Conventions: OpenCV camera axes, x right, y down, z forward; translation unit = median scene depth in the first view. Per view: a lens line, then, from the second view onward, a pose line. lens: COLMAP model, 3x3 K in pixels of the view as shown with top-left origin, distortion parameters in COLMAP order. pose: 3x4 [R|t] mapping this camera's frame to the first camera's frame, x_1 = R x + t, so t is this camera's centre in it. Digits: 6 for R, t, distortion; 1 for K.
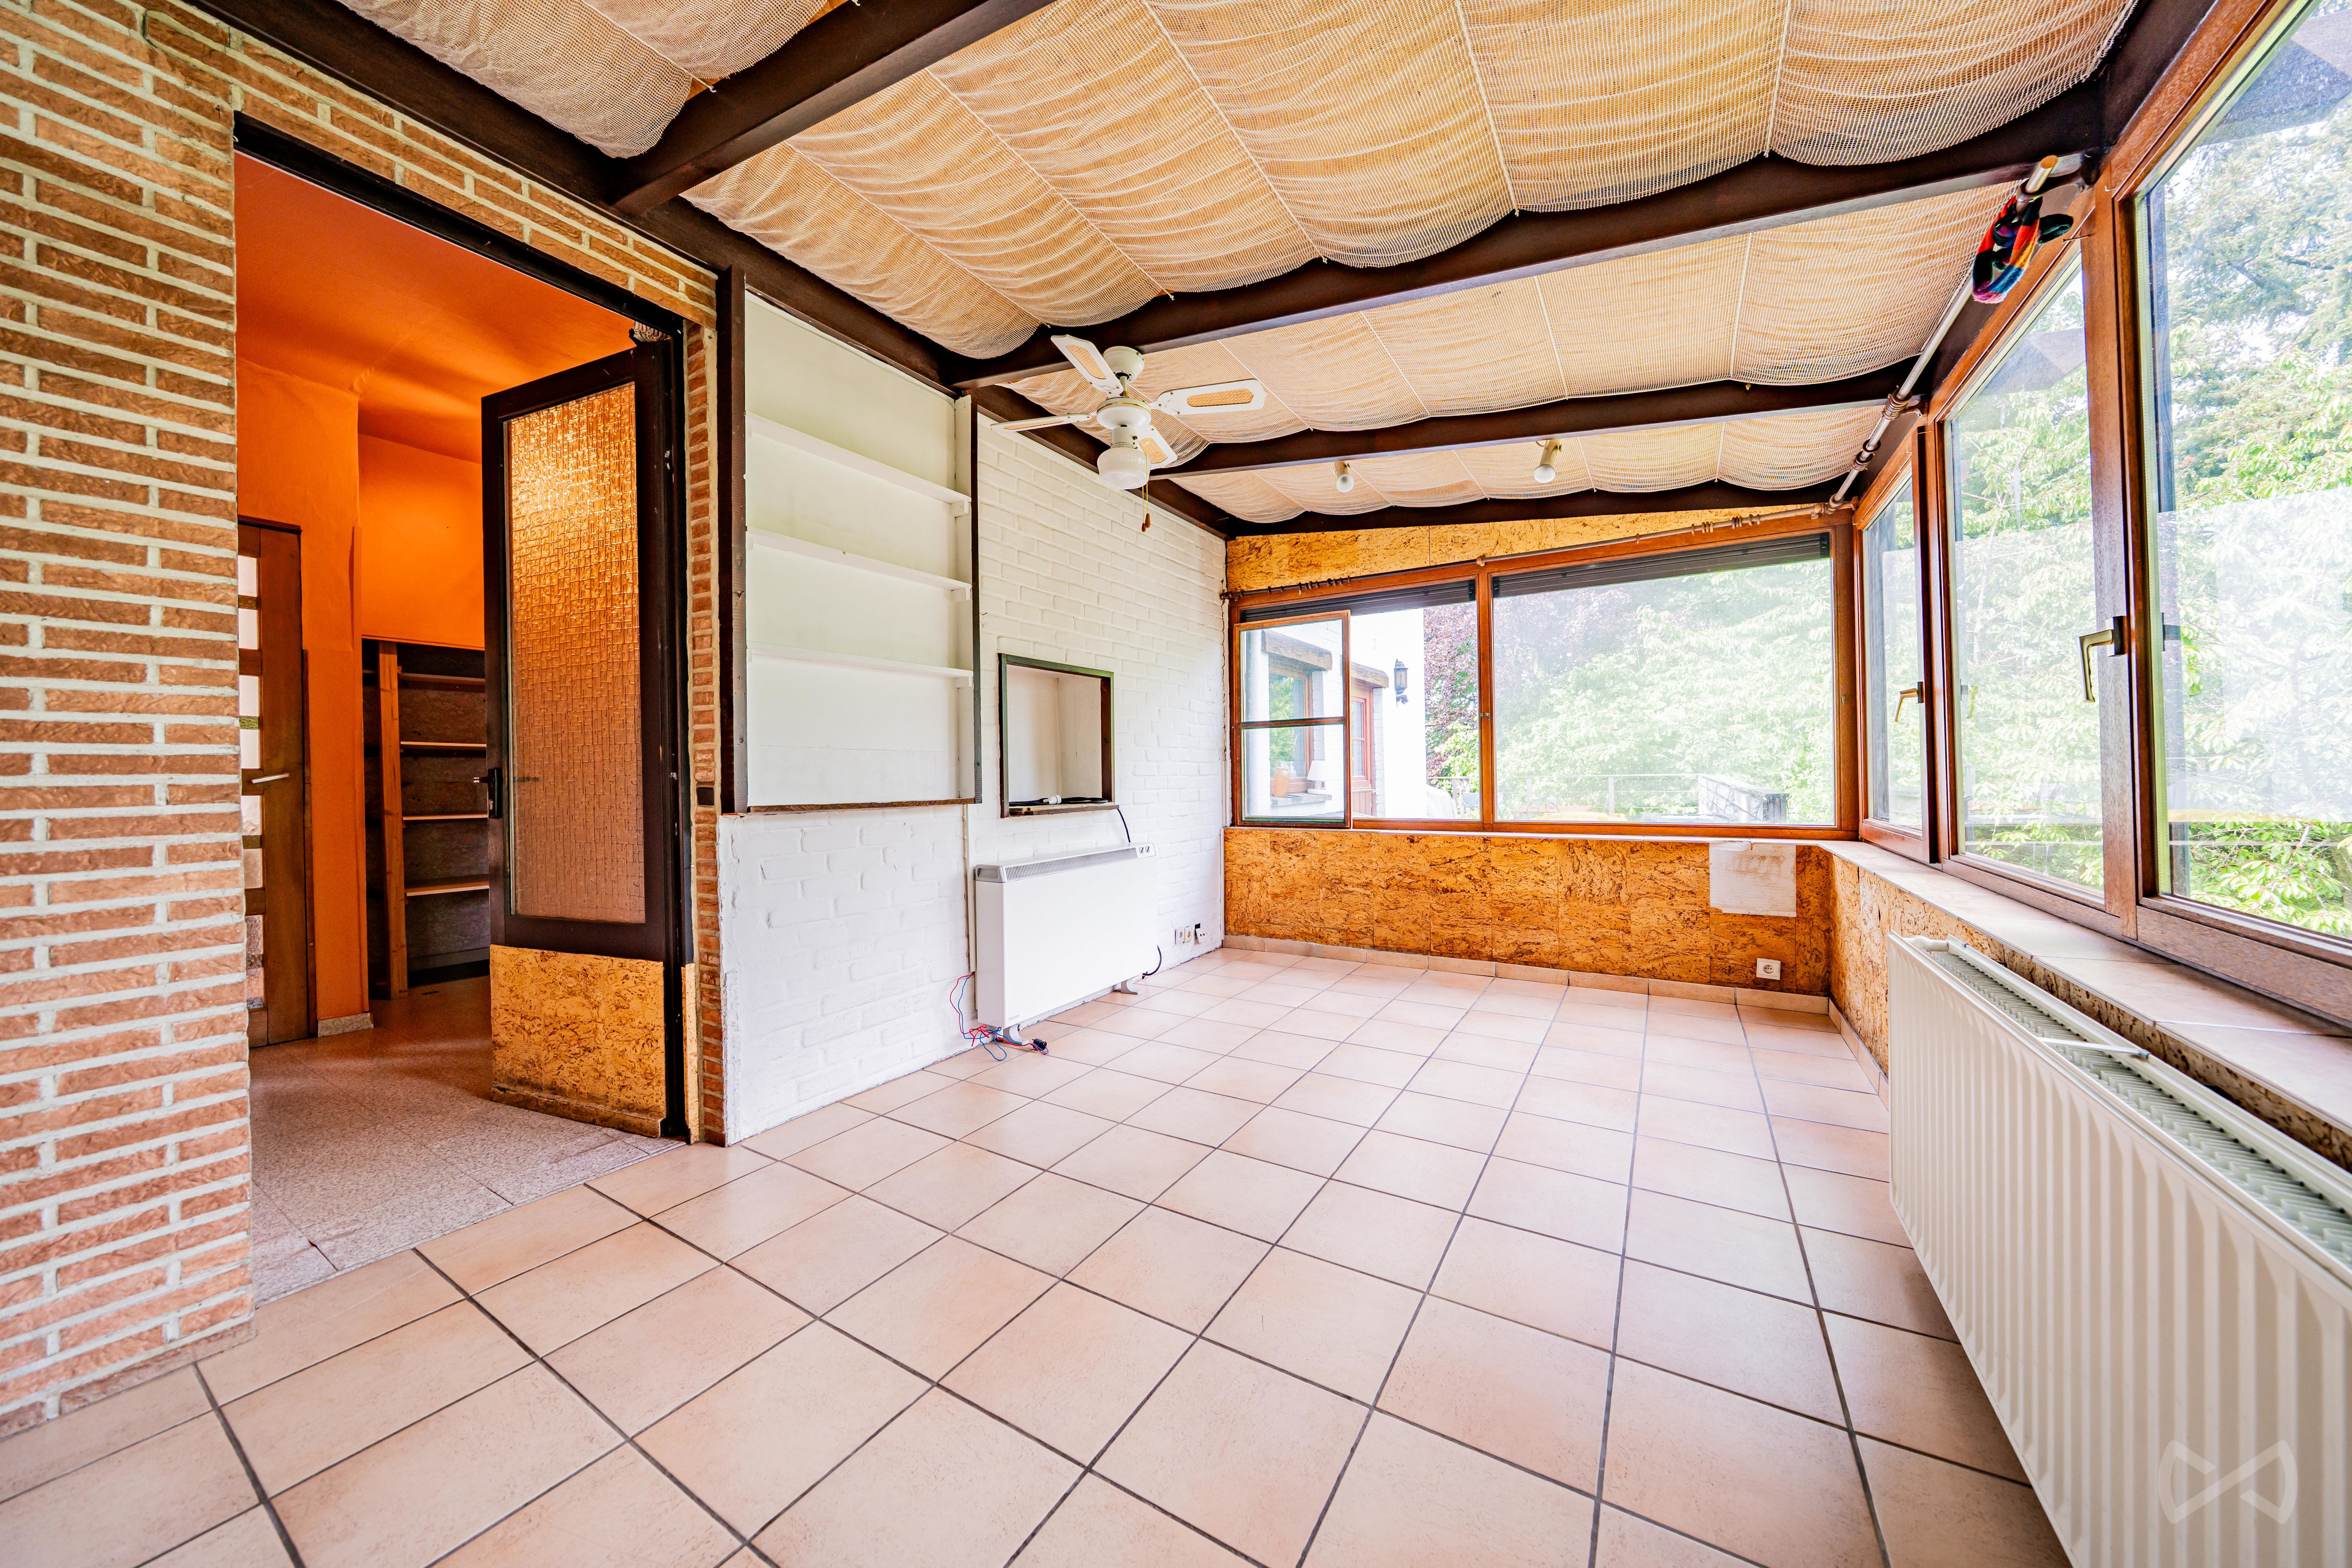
lens RADIAL K [[796.4, 0, 1183.8], [0, 796.4, 779.1], [0, 0, 1]] dist [-0.003734, -0.000104]
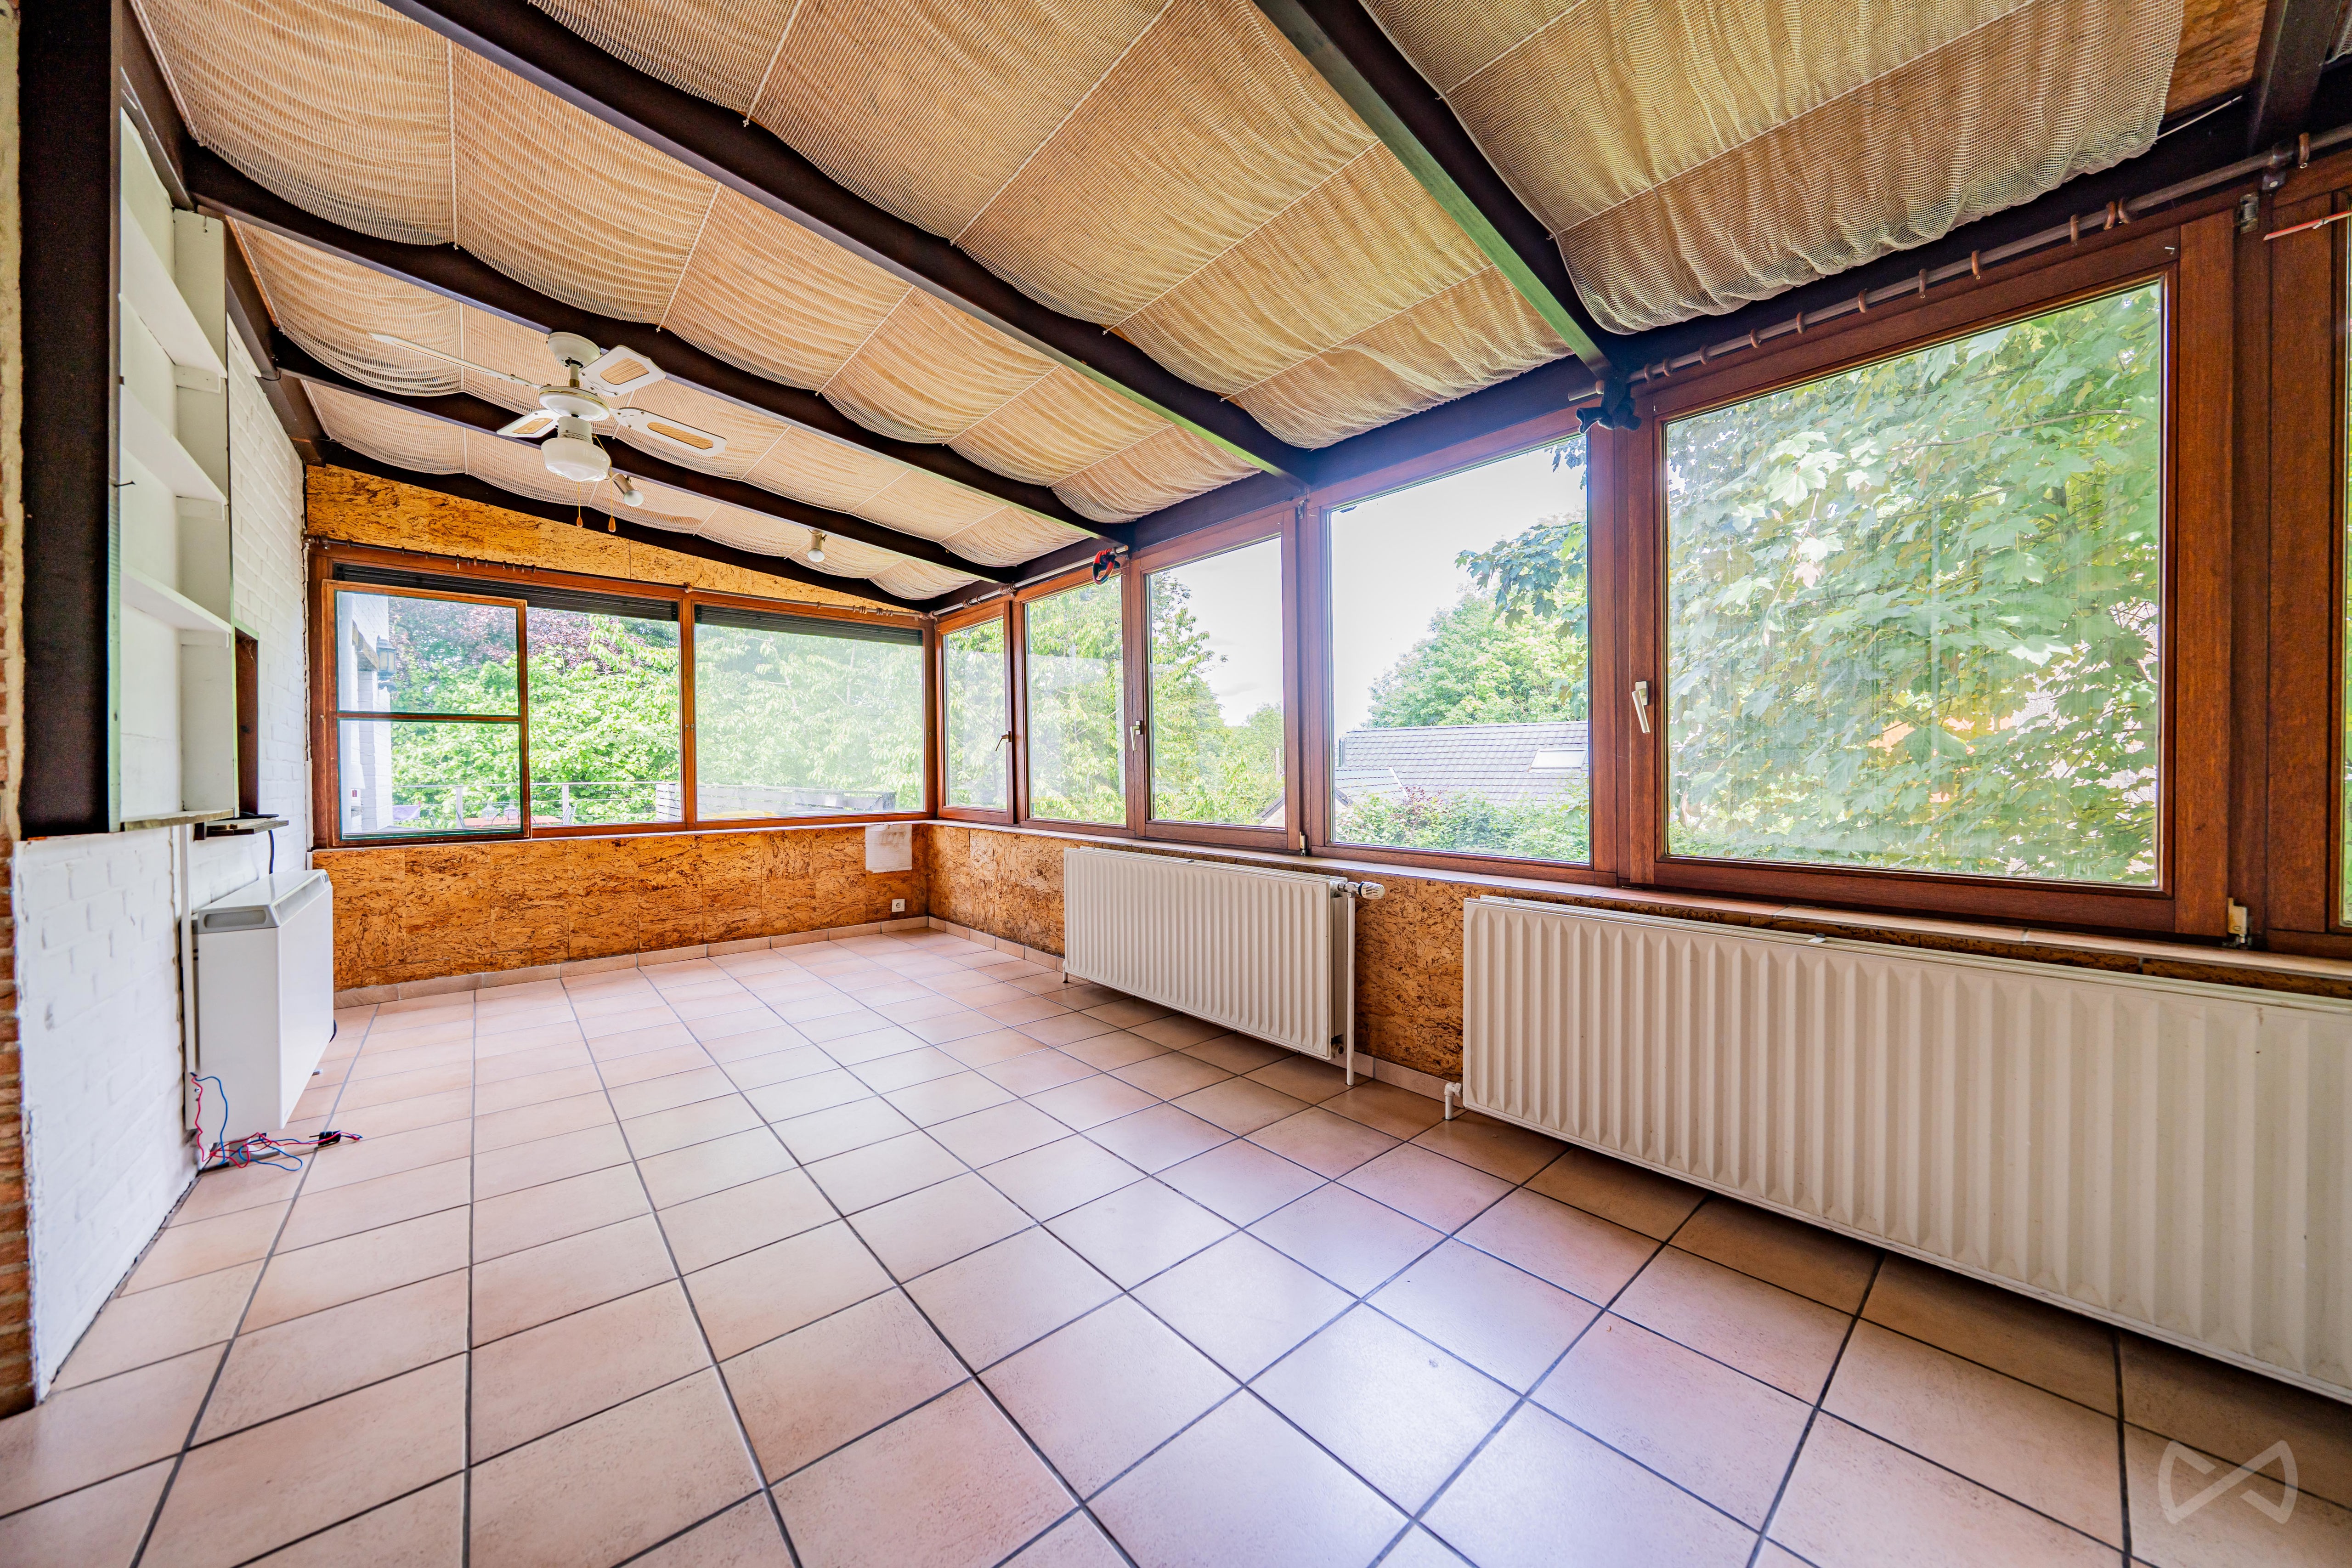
lens RADIAL K [[796.4, 0, 1183.8], [0, 796.4, 779.1], [0, 0, 1]] dist [-0.003734, -0.000104]
pose [[0.299023, 0.002486, 0.954243, -0.488366], [0.008826, 0.999947, -0.005371, 0.005891], [-0.954205, 0.010028, 0.298985, 0.004673]]
